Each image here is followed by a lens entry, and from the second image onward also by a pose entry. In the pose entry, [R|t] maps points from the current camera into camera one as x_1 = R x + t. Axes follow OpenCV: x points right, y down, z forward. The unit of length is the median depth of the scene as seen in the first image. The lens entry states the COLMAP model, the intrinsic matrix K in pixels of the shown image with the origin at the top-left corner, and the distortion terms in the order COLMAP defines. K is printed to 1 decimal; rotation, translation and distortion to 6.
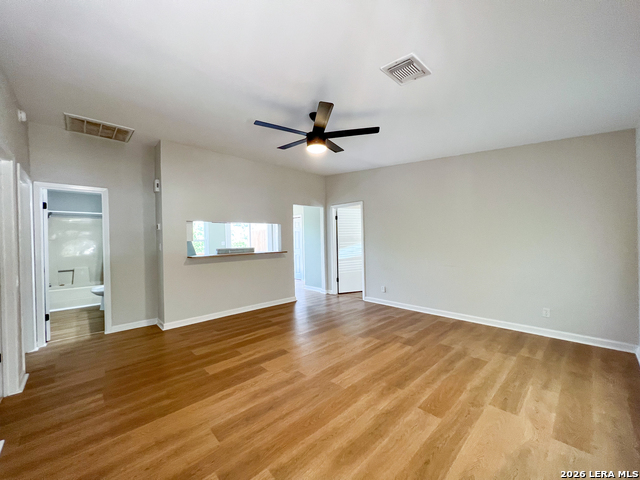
lens RADIAL K [[256.2, 0, 320.0], [0, 256.2, 240.0], [0, 0, 1]] dist [-0.001543, -0.000314]
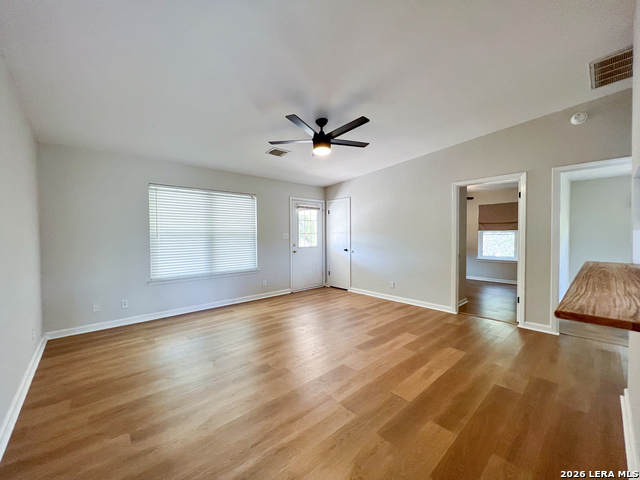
lens RADIAL K [[255.9, 0, 319.7], [0, 255.9, 242.9], [0, 0, 1]] dist [0.000385, 0.000024]
pose [[-0.999402, 0.024363, 0.024528, -0.016324], [0.025193, 0.999100, 0.034117, 0.002206], [-0.023675, 0.034715, -0.999117, 1.819316]]
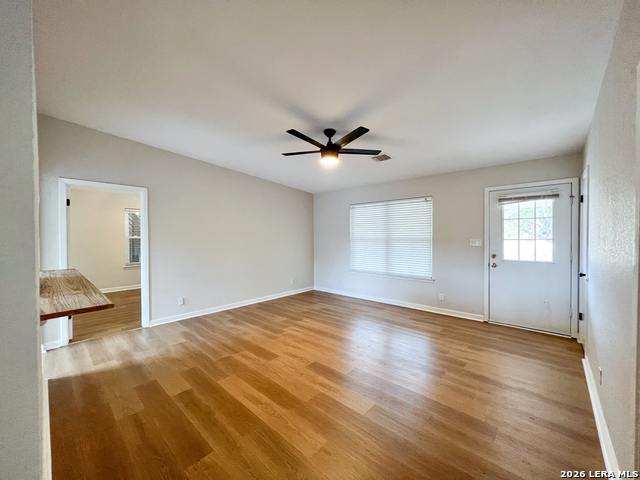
lens RADIAL K [[256.2, 0, 320.0], [0, 256.2, 240.0], [0, 0, 1]] dist [-0.001543, -0.000314]
pose [[-0.074278, 0.003739, 0.997231, -0.977451], [0.005862, 0.999977, -0.003312, -0.003701], [-0.997220, 0.005600, -0.074298, 0.969490]]
